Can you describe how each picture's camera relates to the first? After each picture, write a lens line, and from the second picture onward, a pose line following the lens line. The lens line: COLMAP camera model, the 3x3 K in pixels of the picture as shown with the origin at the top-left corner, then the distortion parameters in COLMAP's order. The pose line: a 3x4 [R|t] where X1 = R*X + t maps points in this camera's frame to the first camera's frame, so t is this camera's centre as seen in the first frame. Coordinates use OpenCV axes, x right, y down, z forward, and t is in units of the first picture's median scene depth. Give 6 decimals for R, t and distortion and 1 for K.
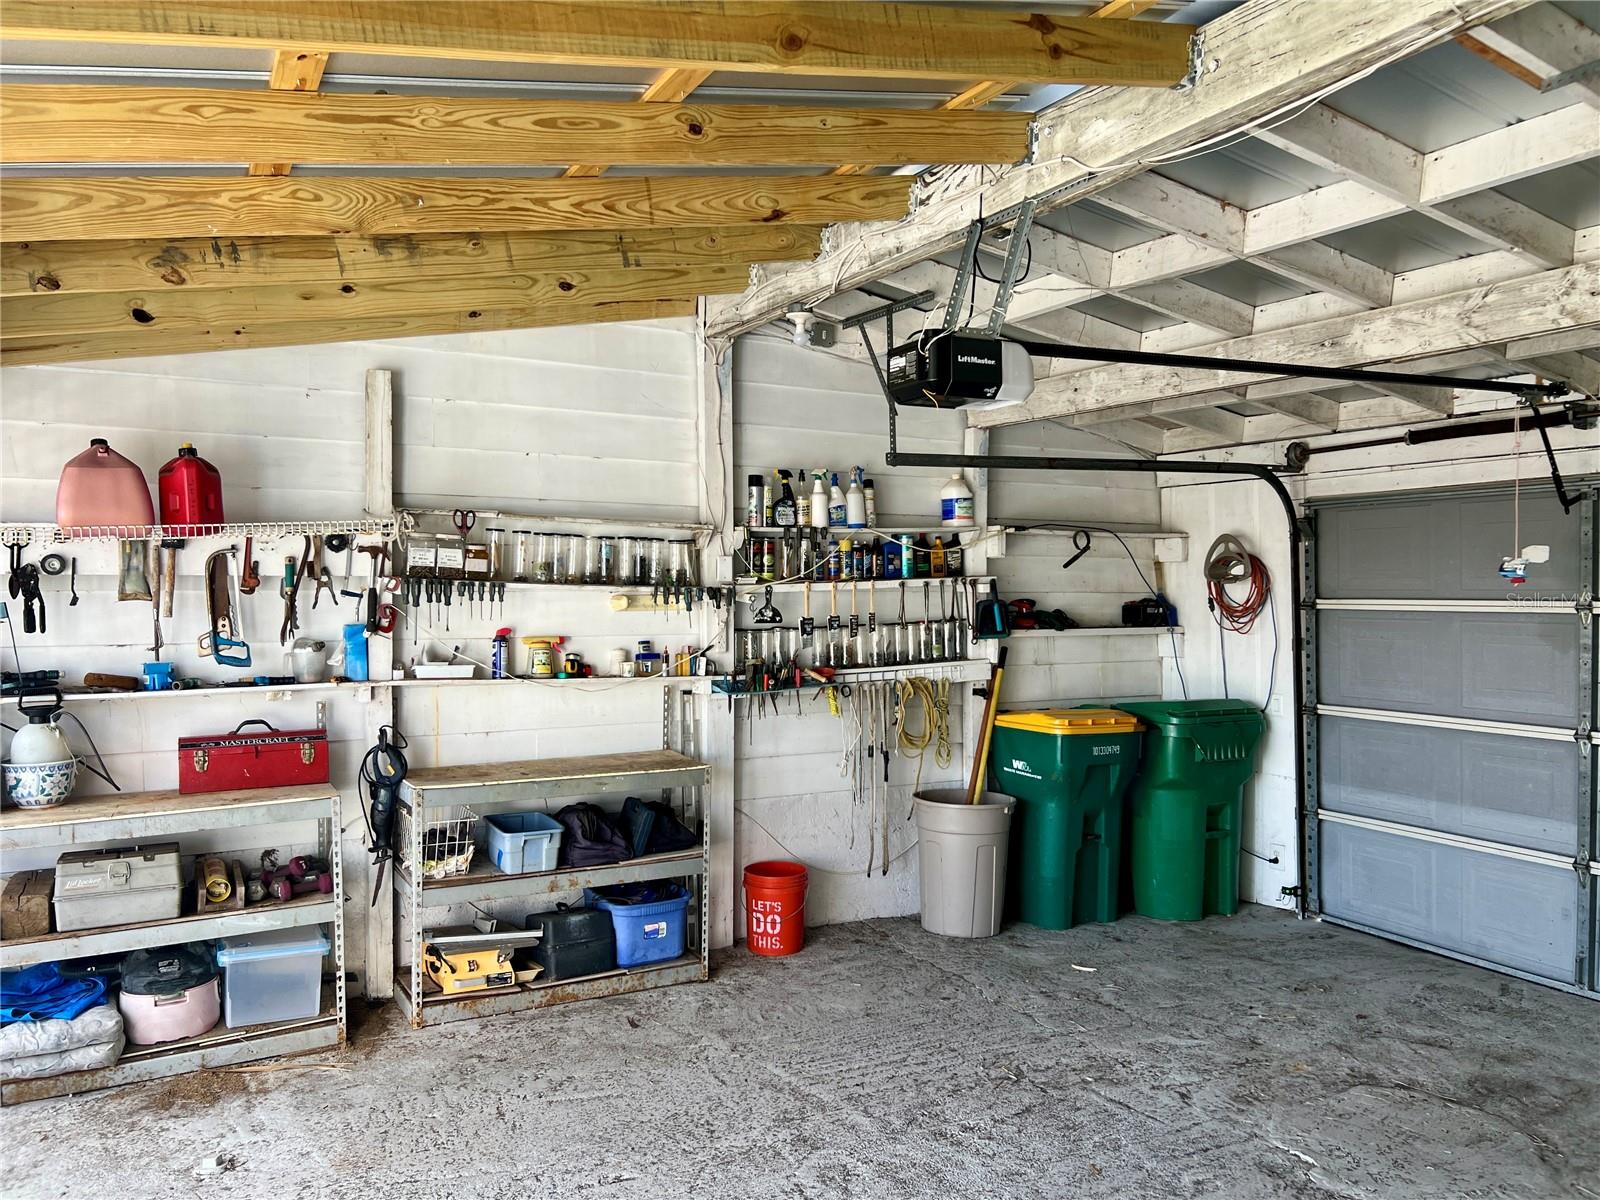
lens RADIAL K [[1226.0, 0, 800.0], [0, 1226.0, 600.0], [0, 0, 1]] dist [0.028642, -0.014387]
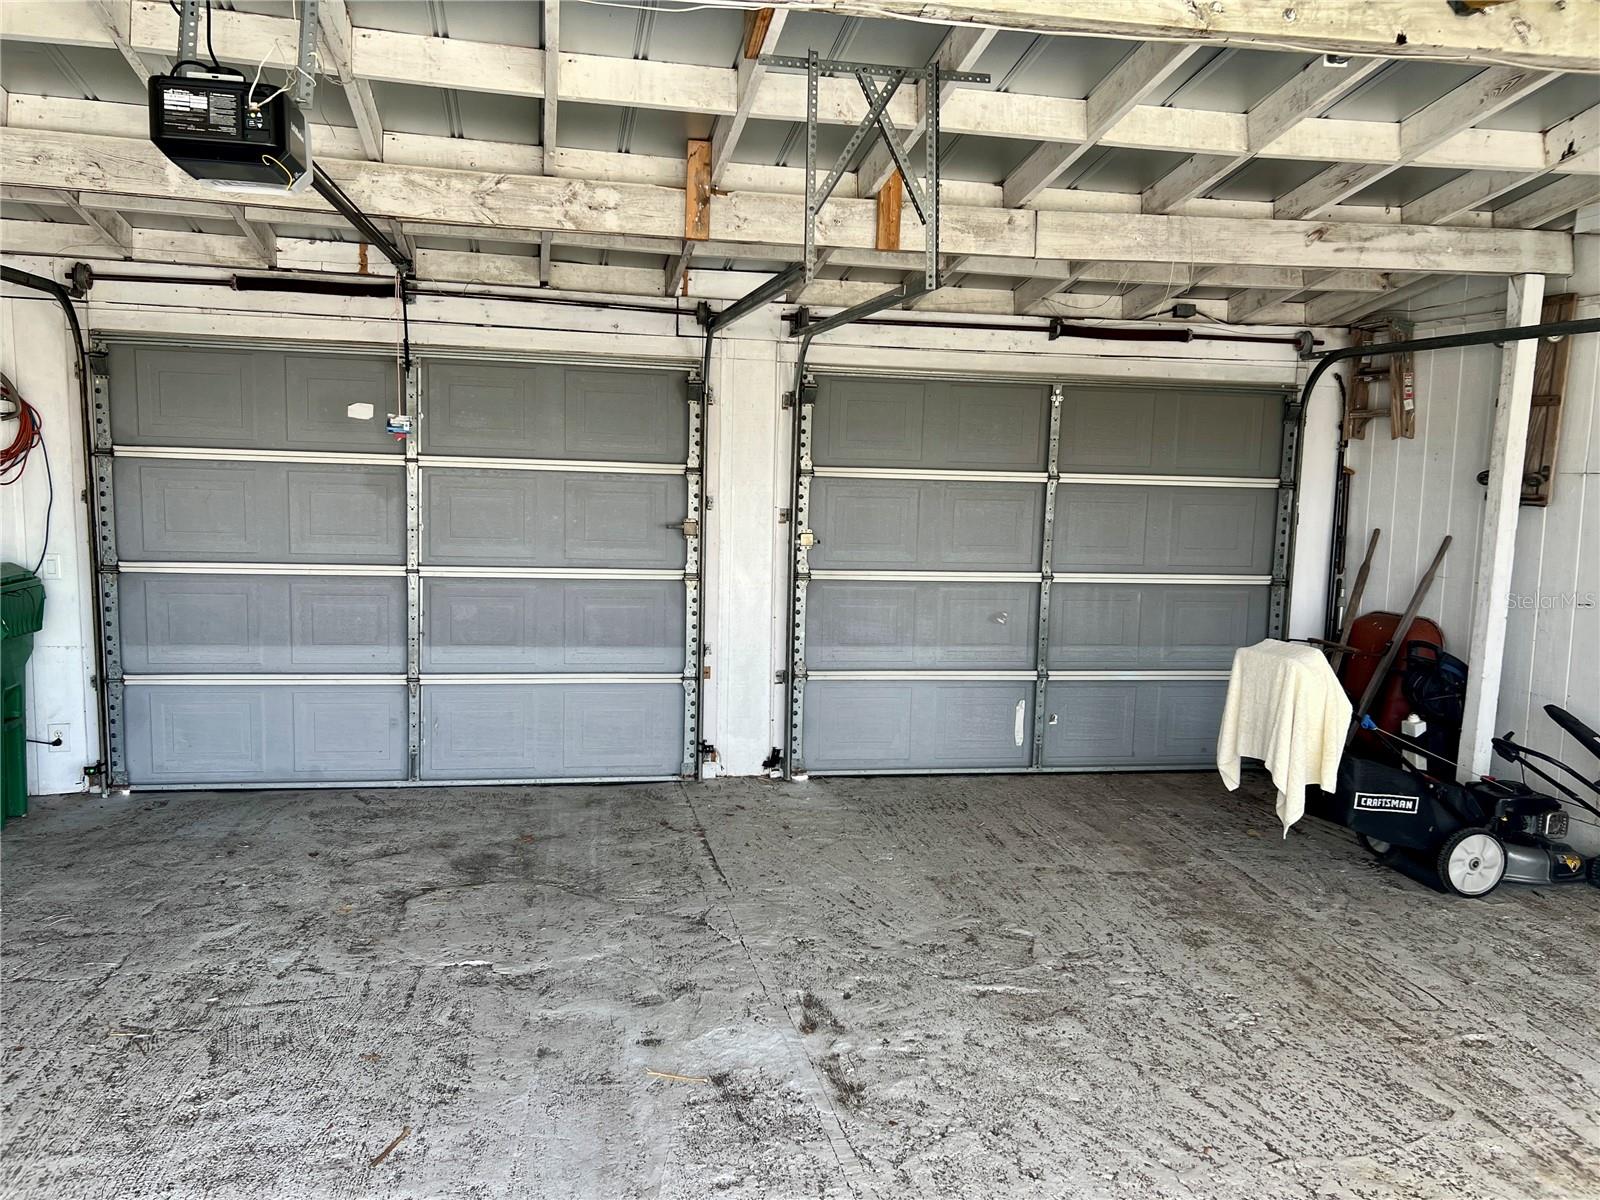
lens RADIAL K [[1226.0, 0, 800.0], [0, 1226.0, 600.0], [0, 0, 1]] dist [0.028642, -0.014387]
pose [[0.290903, -0.093483, 0.952175, -0.407824], [-0.021799, 0.994309, 0.104280, 0.008843], [-0.956504, -0.051091, 0.287209, 0.337775]]
